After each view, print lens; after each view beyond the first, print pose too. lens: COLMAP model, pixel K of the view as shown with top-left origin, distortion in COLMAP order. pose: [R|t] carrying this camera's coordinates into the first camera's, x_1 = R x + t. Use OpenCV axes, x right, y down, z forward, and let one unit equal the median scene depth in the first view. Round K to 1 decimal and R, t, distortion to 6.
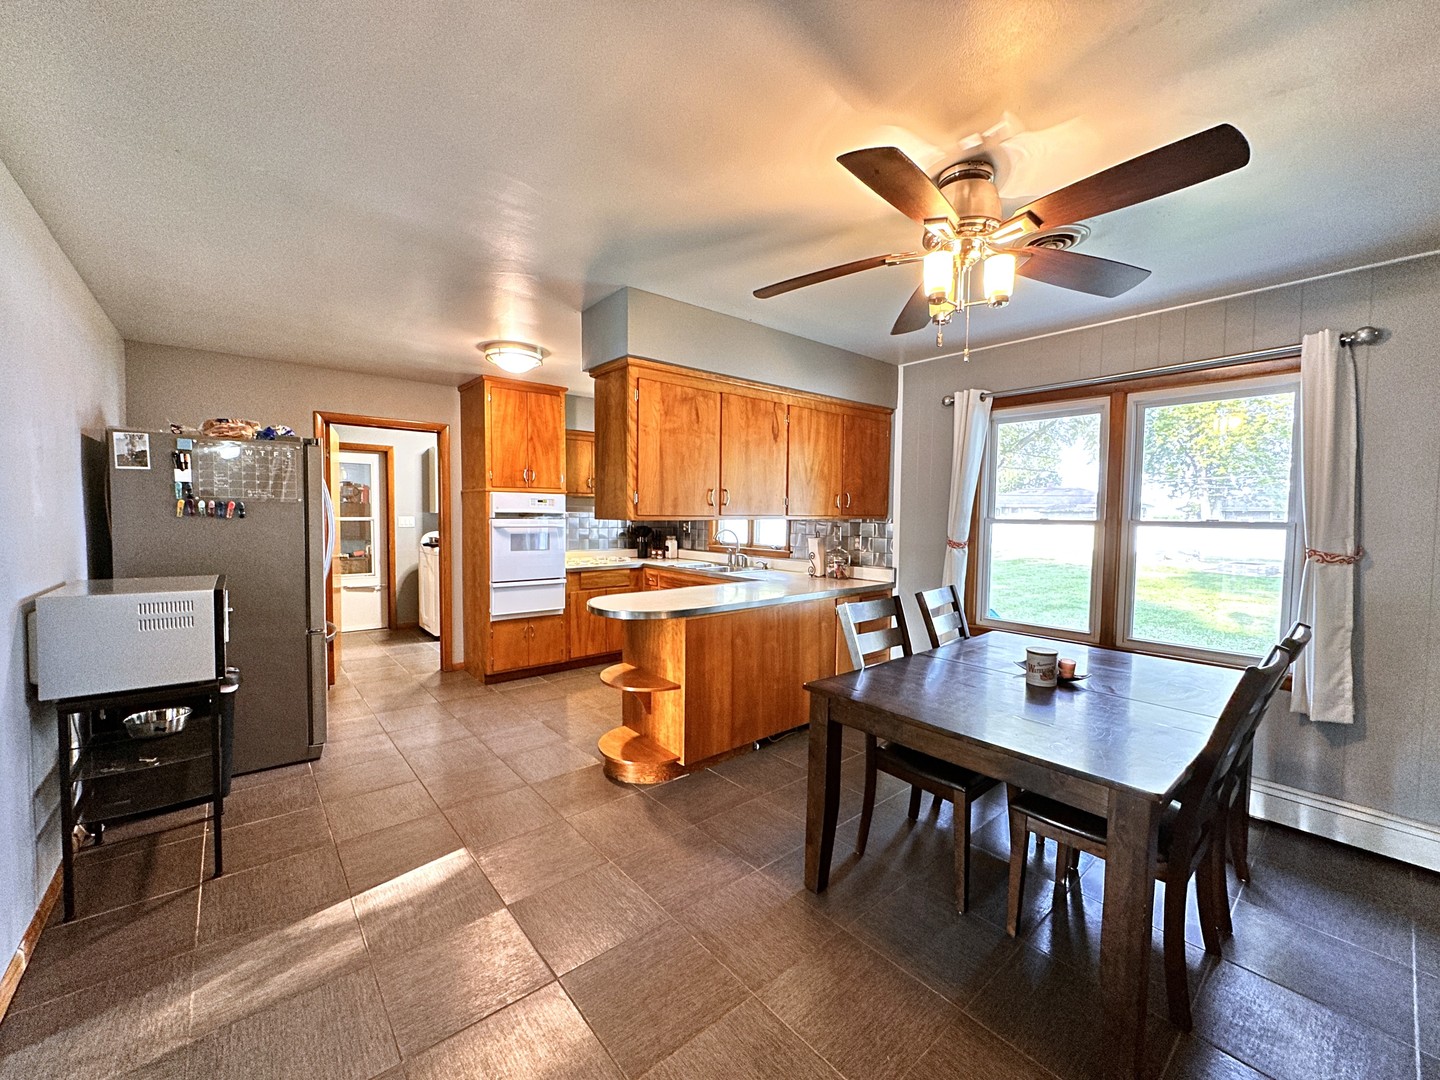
lens RADIAL K [[577.3, 0, 720.0], [0, 577.3, 540.0], [0, 0, 1]] dist [0.000036, -0.000240]
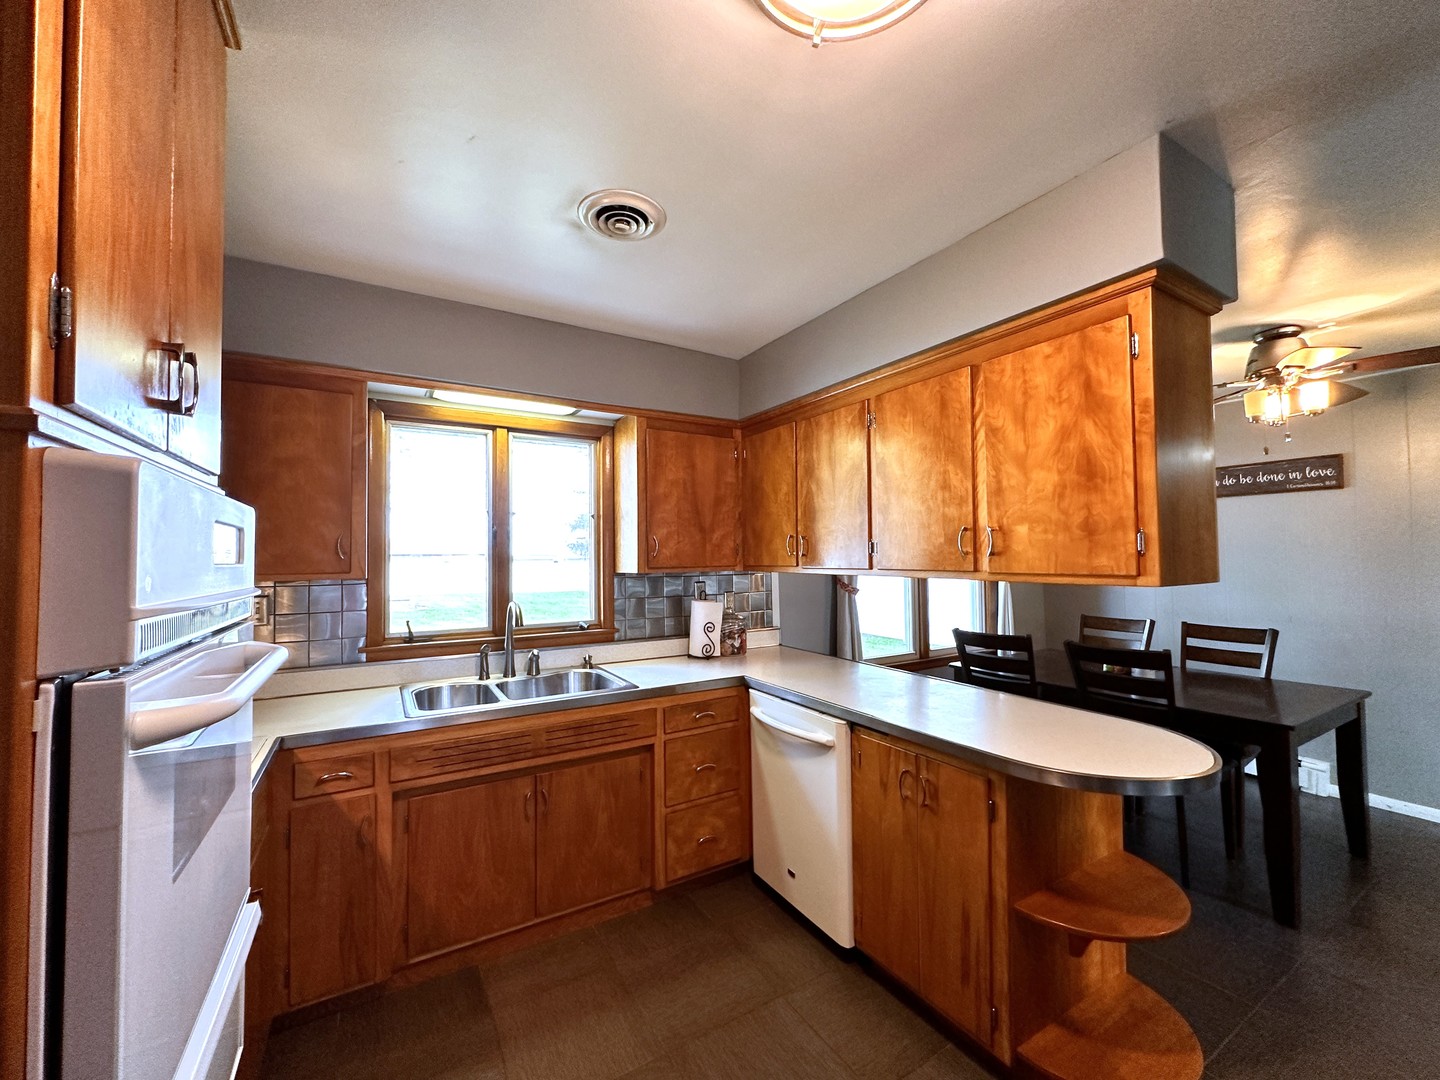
lens RADIAL K [[577.3, 0, 720.0], [0, 577.3, 540.0], [0, 0, 1]] dist [0.000036, -0.000240]
pose [[0.181709, 0.015268, 0.983234, -0.465966], [0.059652, 0.997867, -0.026519, -0.051974], [-0.981541, 0.063471, 0.180410, 0.813710]]
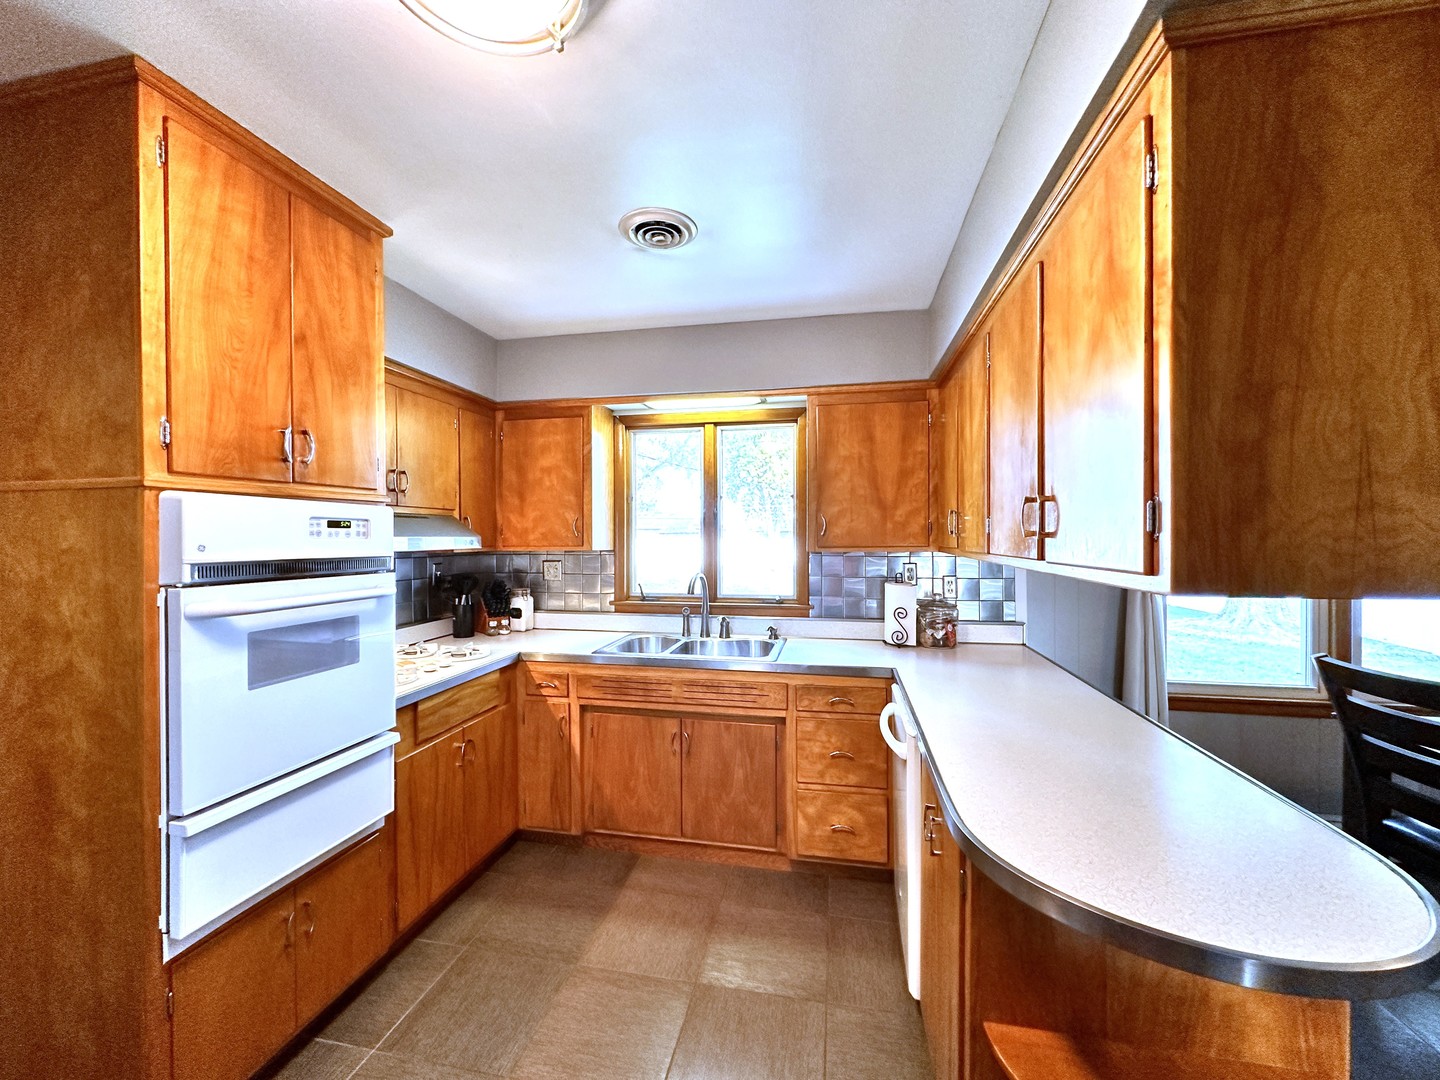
lens RADIAL K [[577.3, 0, 720.0], [0, 577.3, 540.0], [0, 0, 1]] dist [0.000036, -0.000240]
pose [[0.796215, -0.017949, 0.604747, -0.337237], [0.042642, 0.998739, -0.026501, -0.039291], [-0.603509, 0.046888, 0.795976, 0.591931]]
